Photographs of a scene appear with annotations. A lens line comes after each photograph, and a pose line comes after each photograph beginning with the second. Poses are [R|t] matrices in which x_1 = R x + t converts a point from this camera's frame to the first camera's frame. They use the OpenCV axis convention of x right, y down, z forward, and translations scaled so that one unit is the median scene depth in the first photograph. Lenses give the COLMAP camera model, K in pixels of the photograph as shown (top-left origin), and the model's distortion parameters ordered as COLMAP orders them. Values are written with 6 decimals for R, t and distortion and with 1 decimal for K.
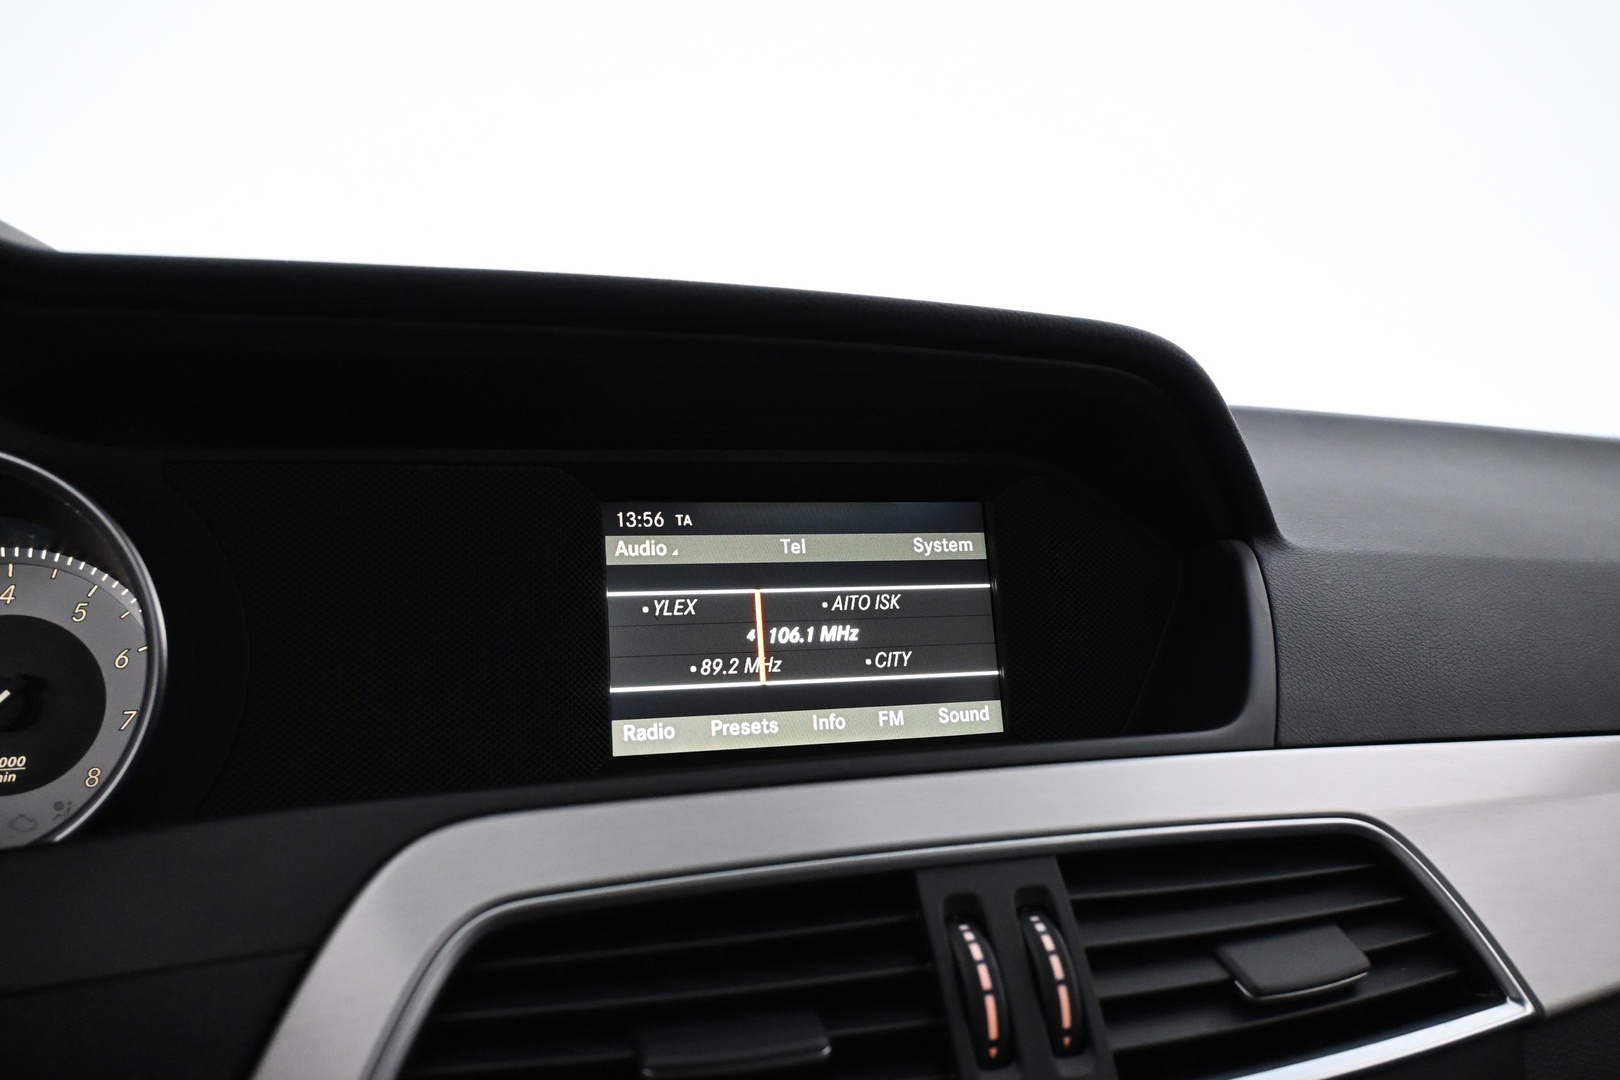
lens RADIAL K [[1266.7, 0, 810.0], [0, 1266.7, 540.0], [0, 0, 1]] dist [-0.015555, -0.001873]
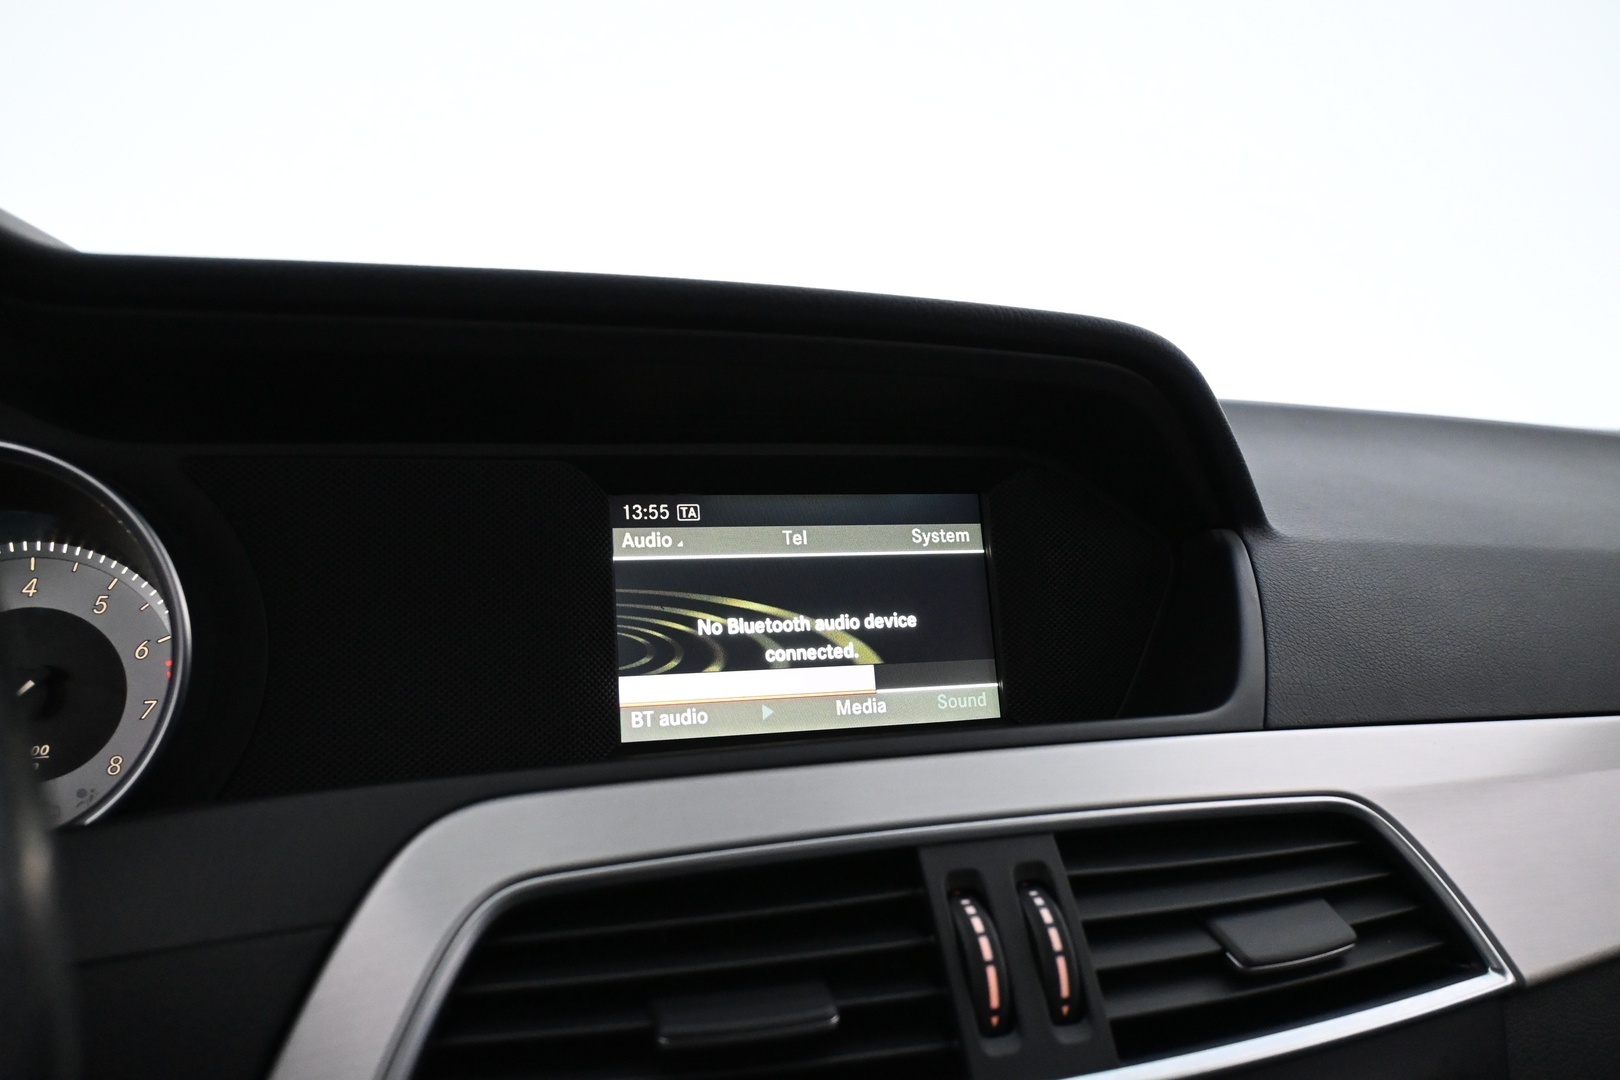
lens RADIAL K [[1266.7, 0, 810.0], [0, 1266.7, 540.0], [0, 0, 1]] dist [-0.015555, -0.001873]
pose [[0.999962, -0.004955, 0.007121, -0.010445], [0.004940, 0.999985, 0.002155, 0.005962], [-0.007132, -0.002120, 0.999972, -0.031918]]
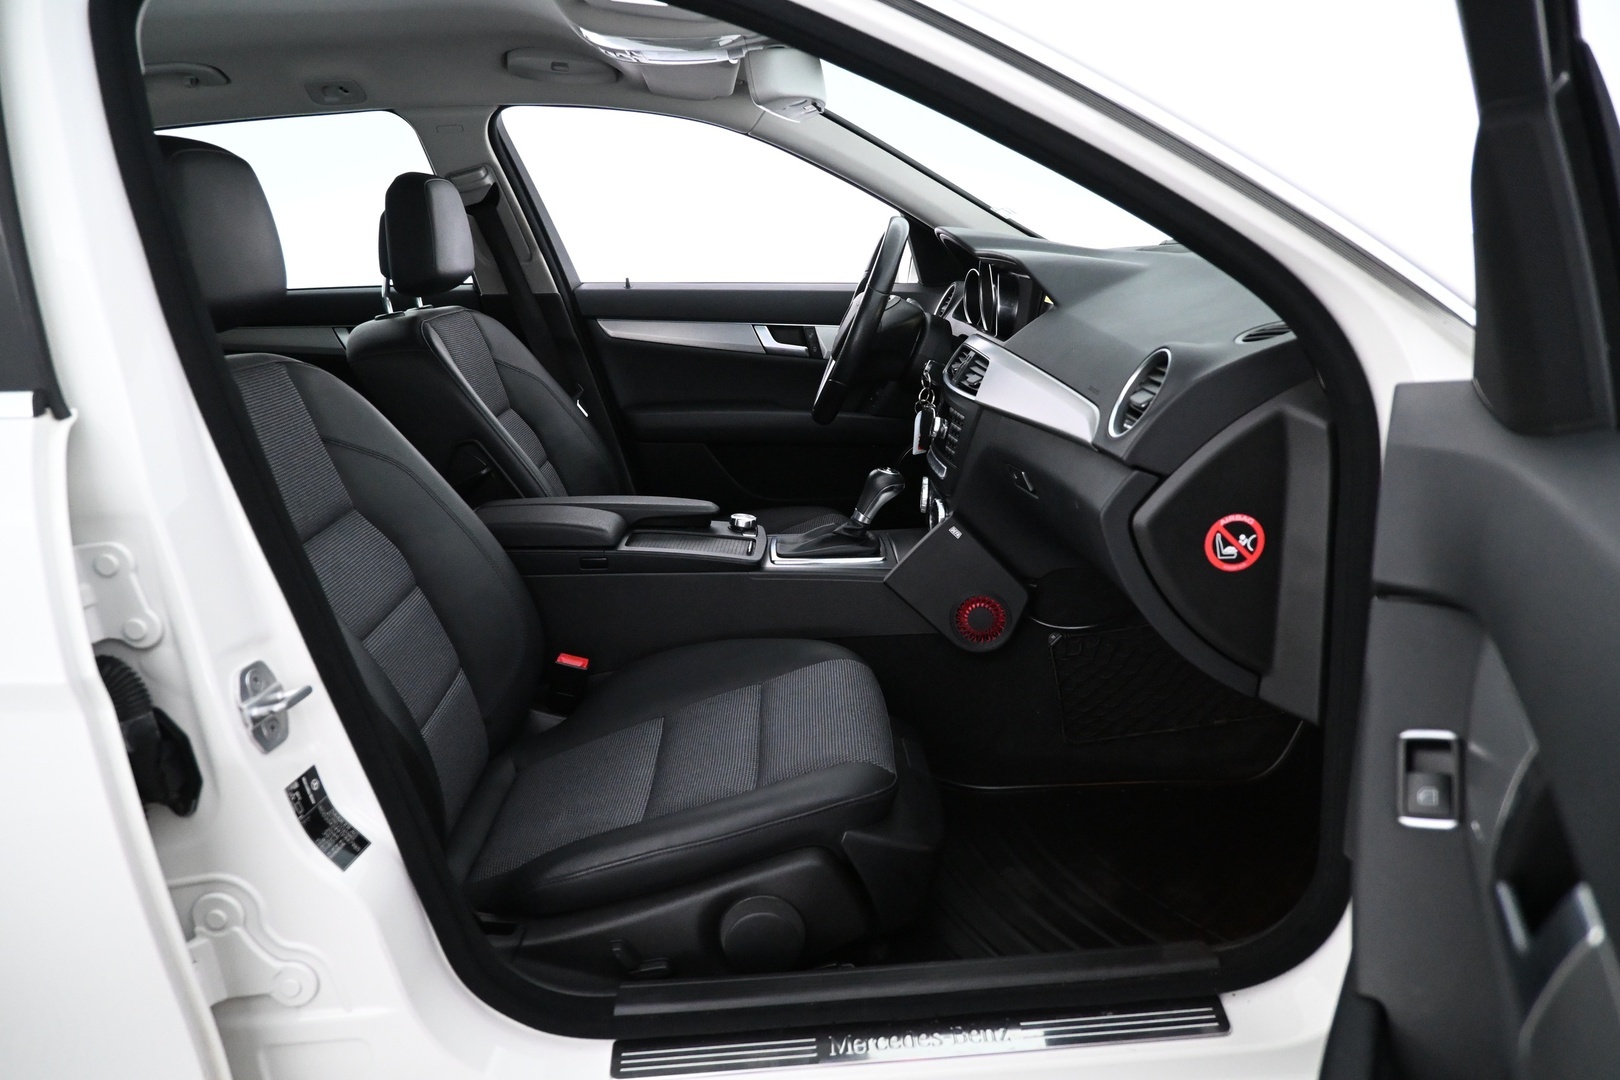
lens RADIAL K [[1098.5, 0, 810.0], [0, 1098.5, 540.0], [0, 0, 1]] dist [-0.003113, 0.000110]
pose [[-0.318737, 0.257173, -0.912288, 5.043617], [-0.005954, 0.961926, 0.273246, -0.278868], [0.947825, 0.092525, -0.305070, 1.849771]]
